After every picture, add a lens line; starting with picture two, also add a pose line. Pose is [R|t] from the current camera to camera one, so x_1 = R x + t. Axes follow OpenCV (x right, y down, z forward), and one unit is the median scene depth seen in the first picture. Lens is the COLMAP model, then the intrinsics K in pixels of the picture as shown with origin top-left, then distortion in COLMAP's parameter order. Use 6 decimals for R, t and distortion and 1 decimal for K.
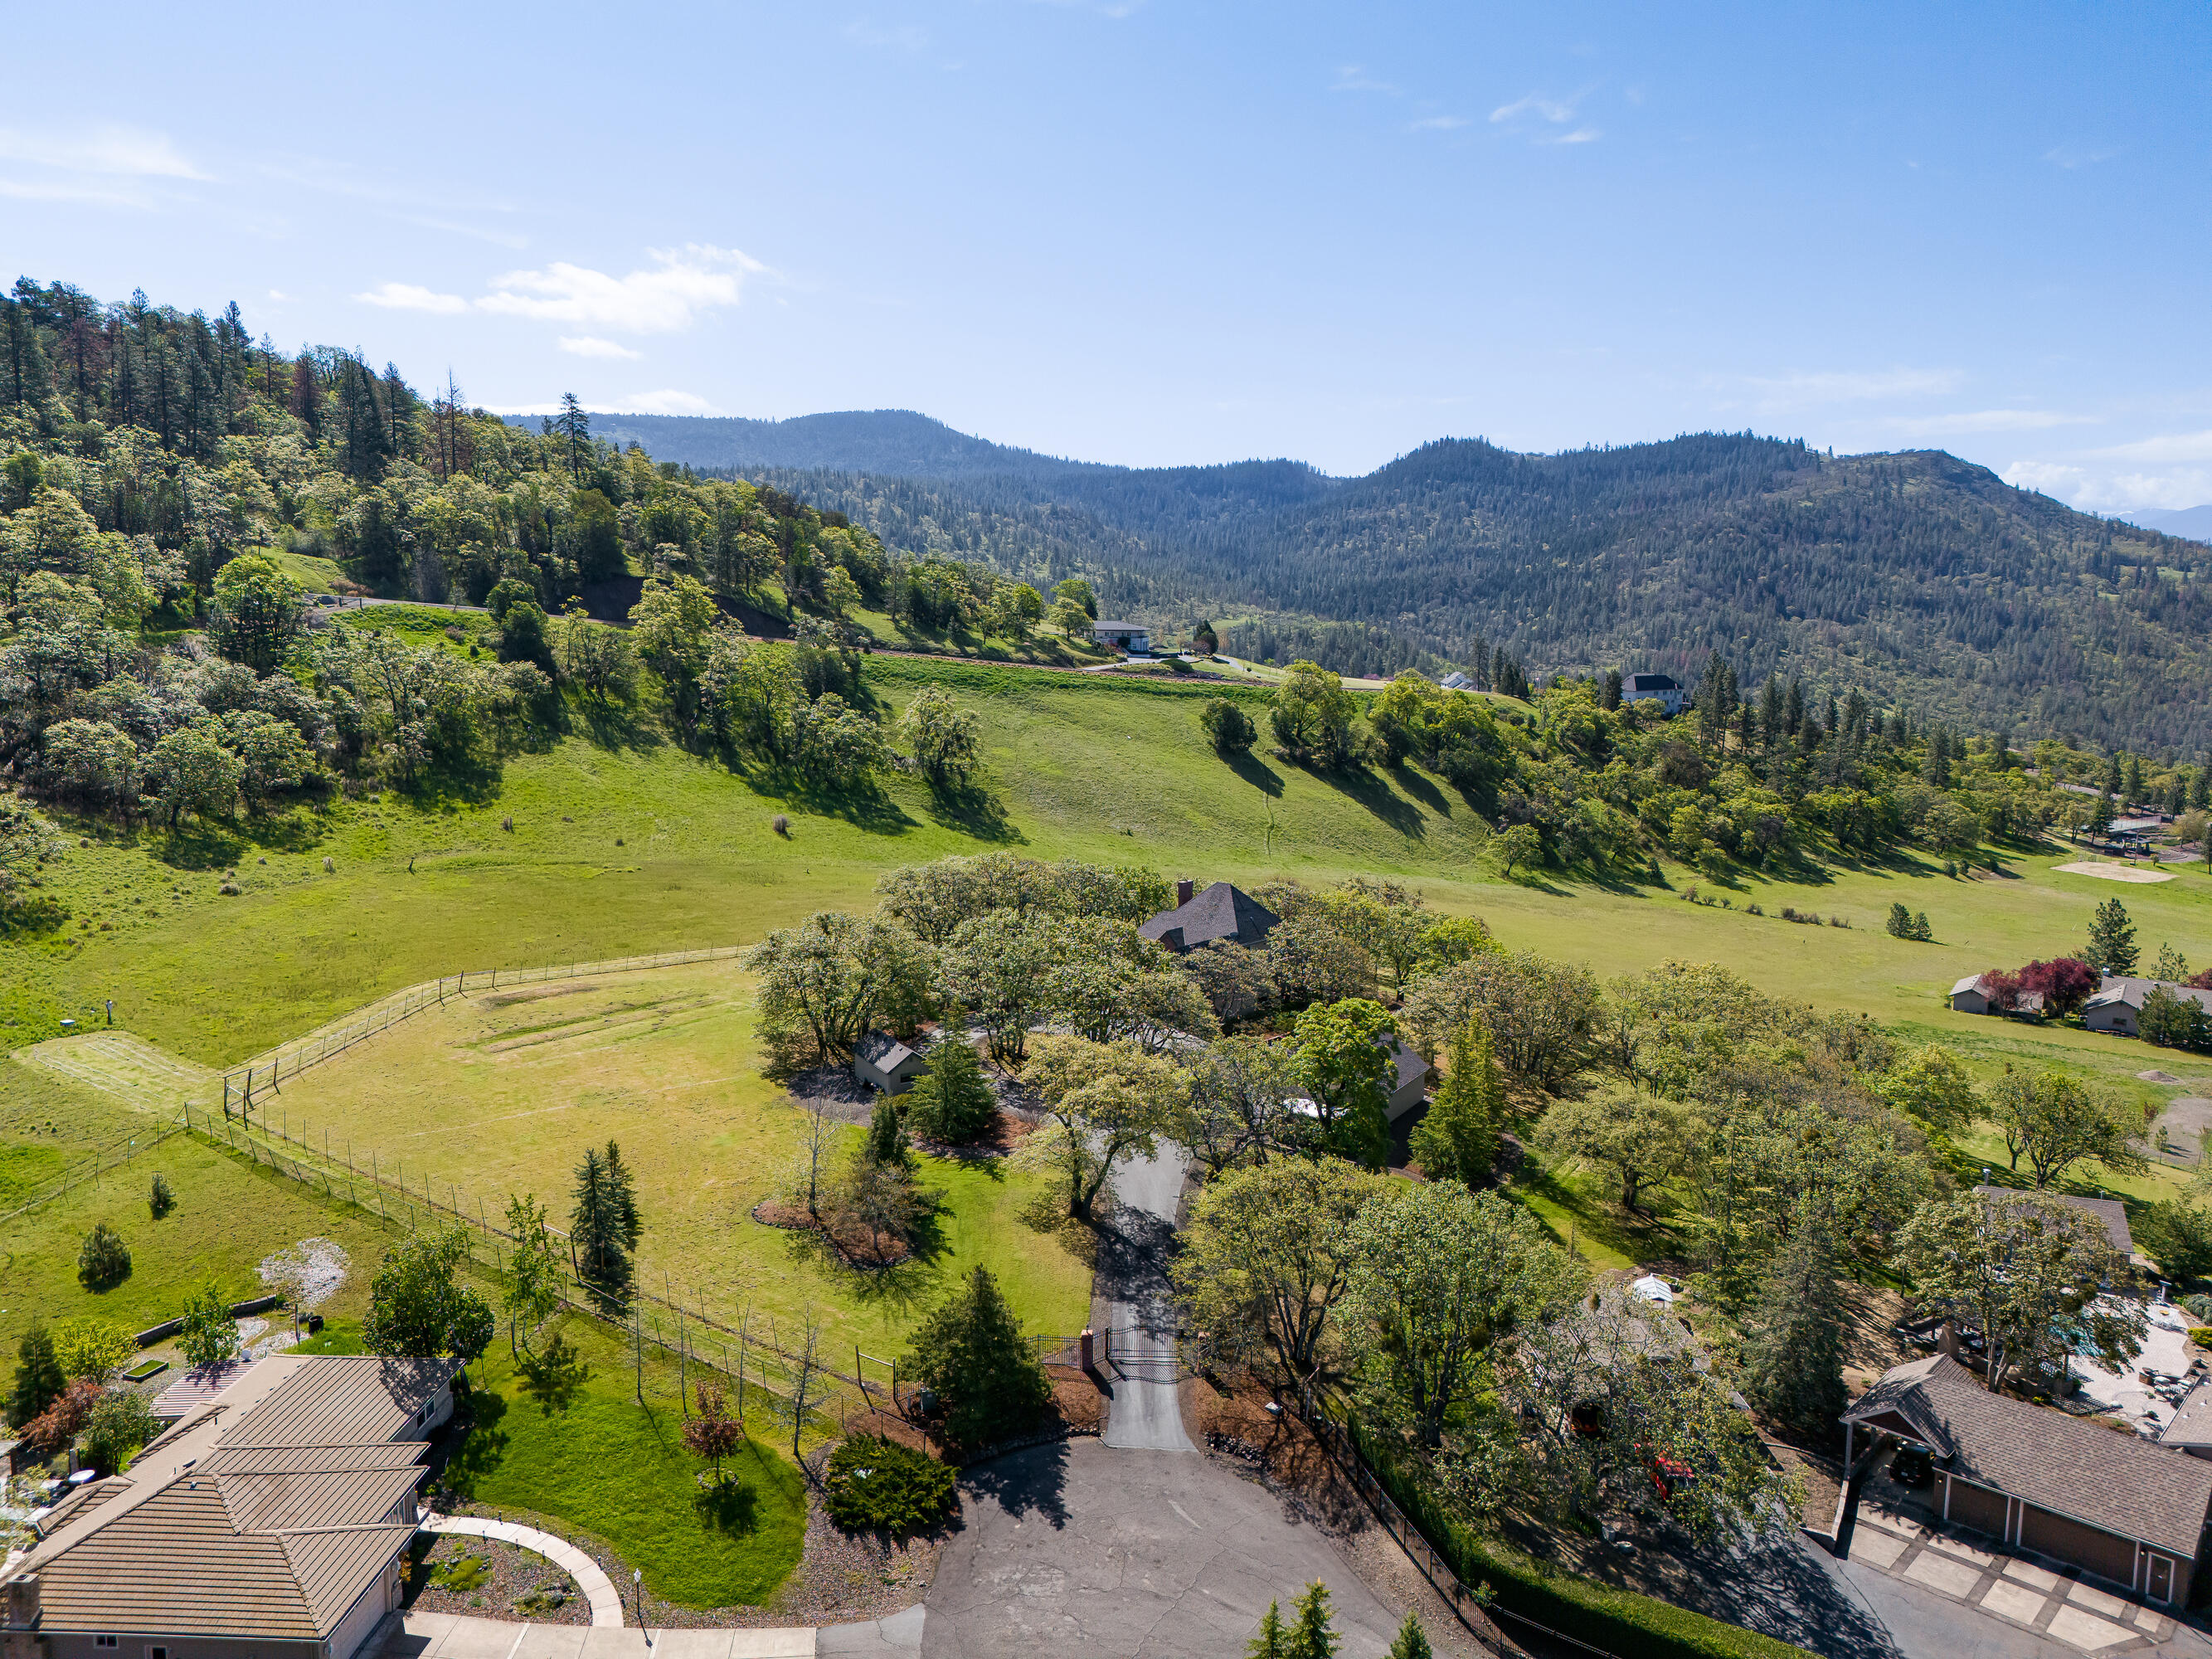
lens RADIAL K [[1612.9, 0, 1104.3], [0, 1612.9, 824.6], [0, 0, 1]] dist [0.075212, -0.071952]
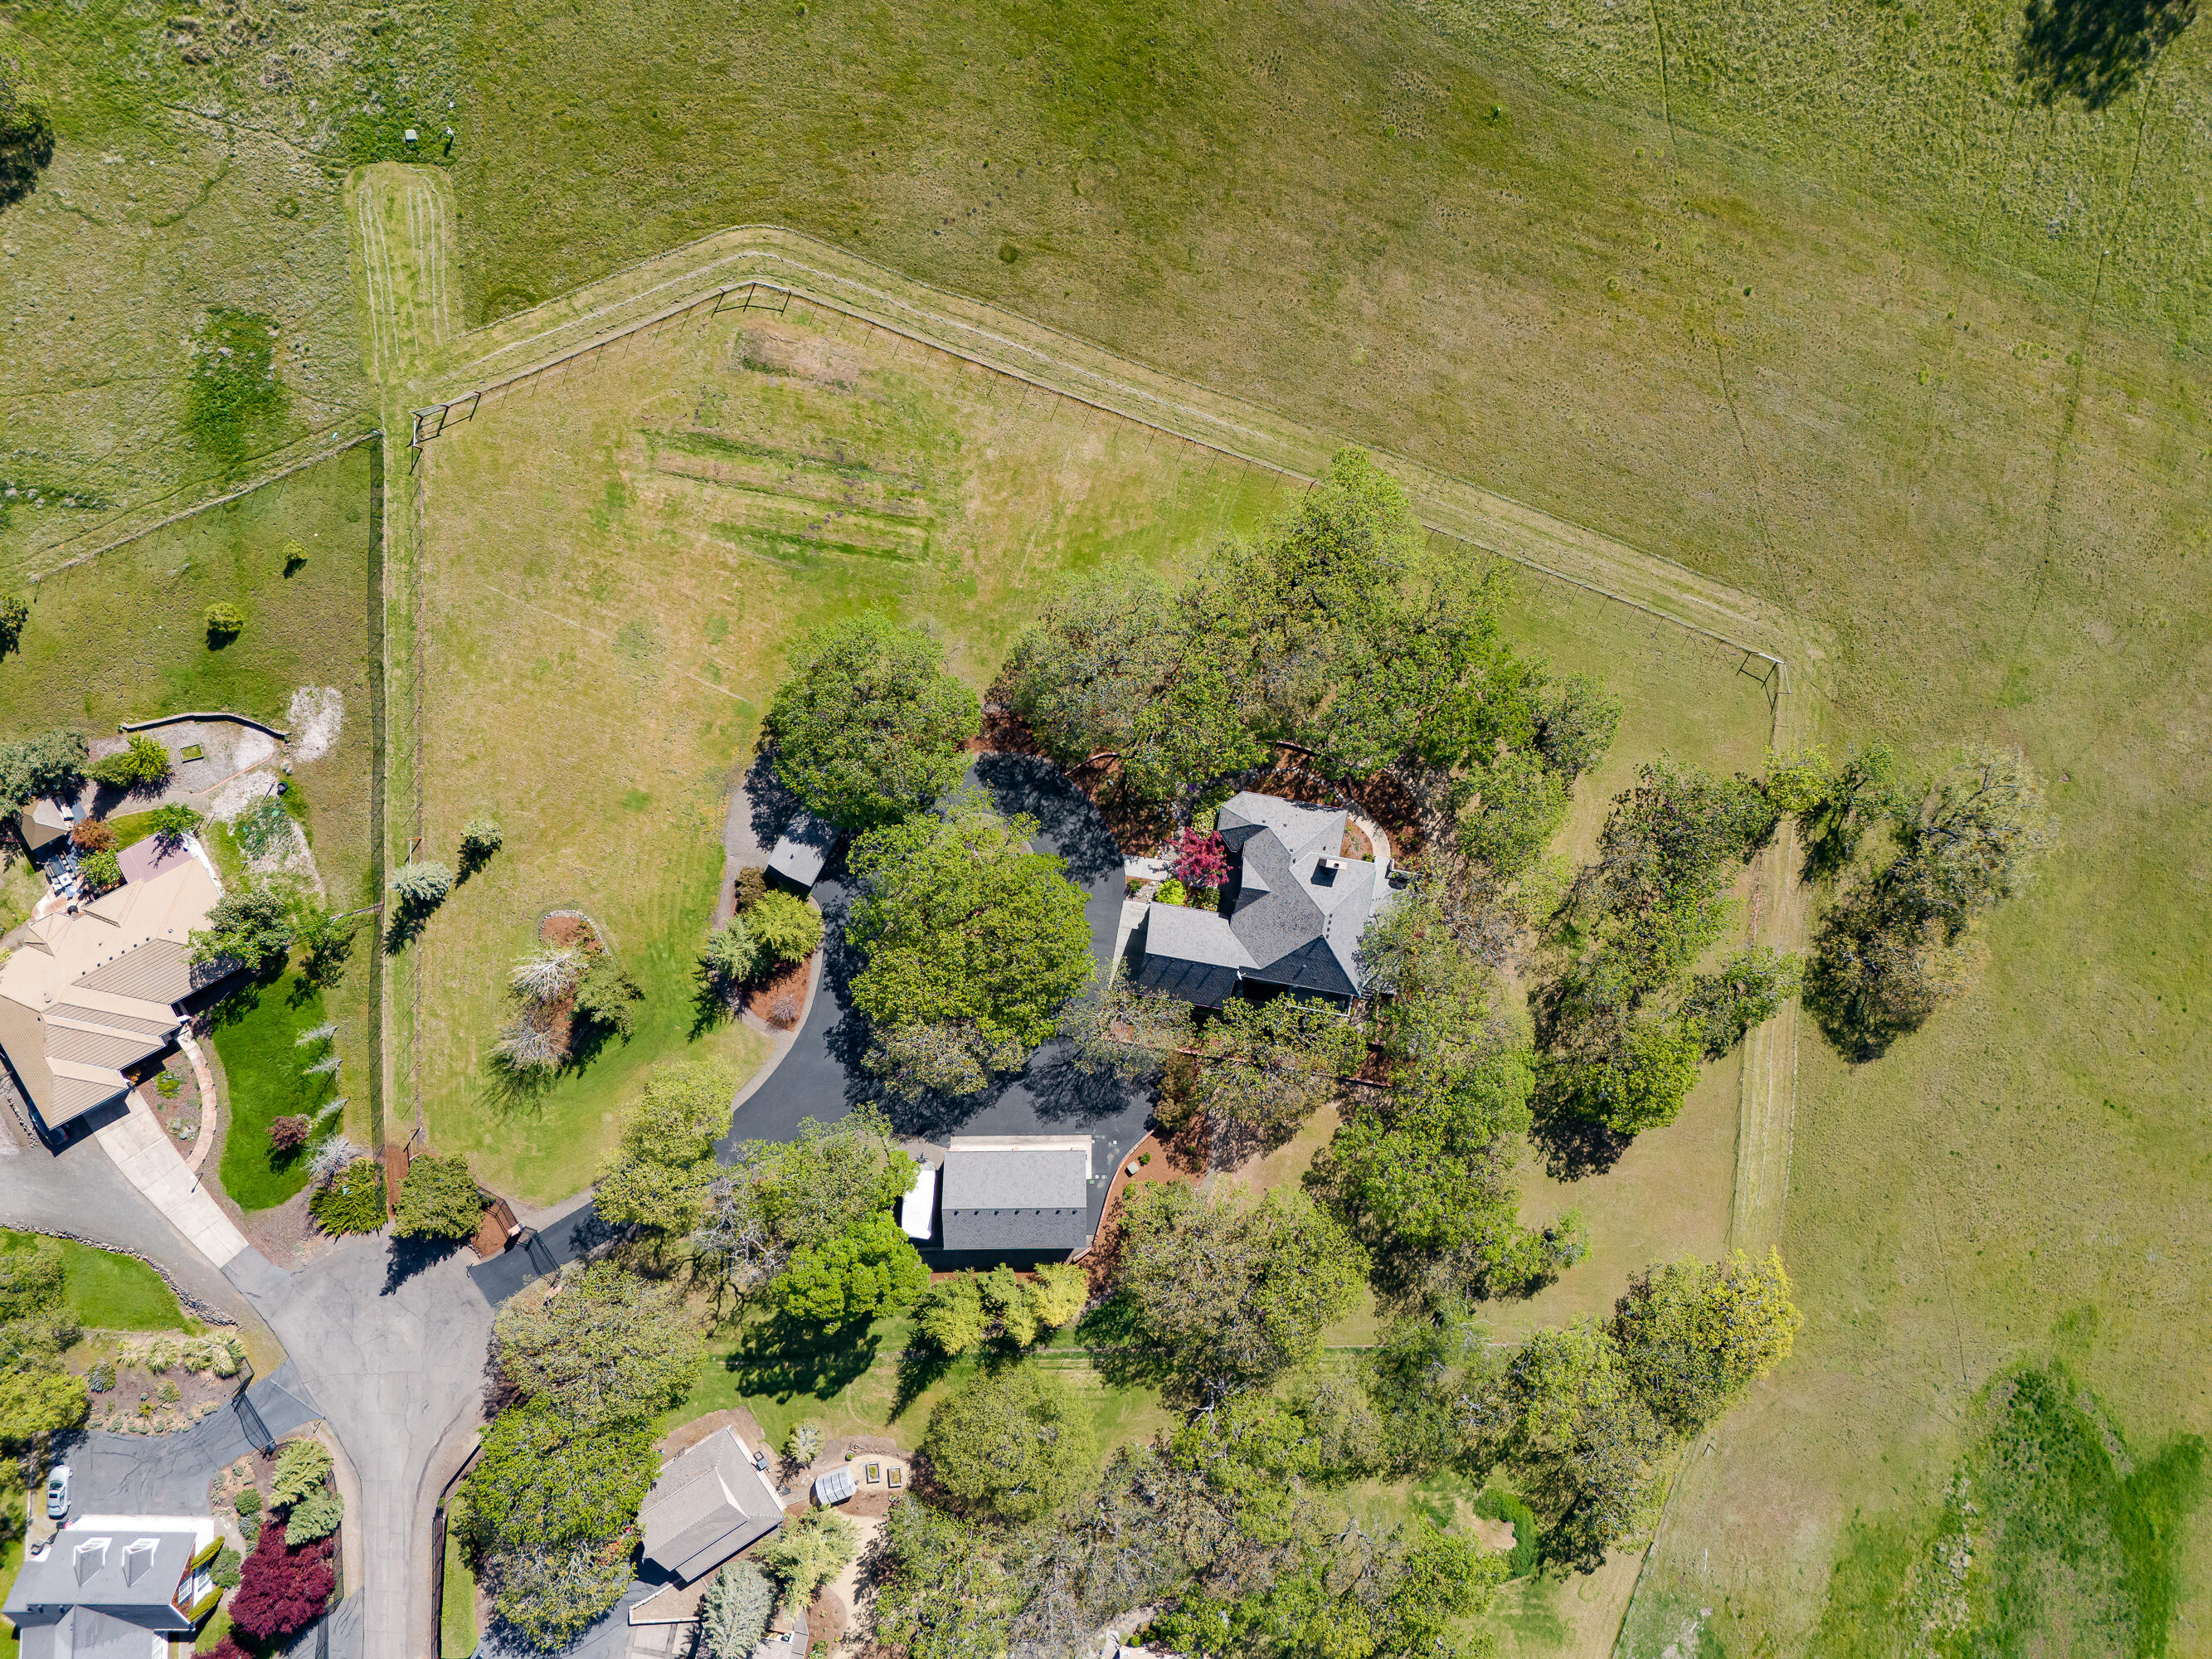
lens RADIAL K [[1612.9, 0, 1104.3], [0, 1612.9, 824.6], [0, 0, 1]] dist [0.075212, -0.071952]
pose [[0.521652, 0.852939, 0.019378, -0.089727], [-0.136773, 0.061187, 0.988711, -1.554425], [0.842124, -0.518413, 0.148578, 1.650014]]
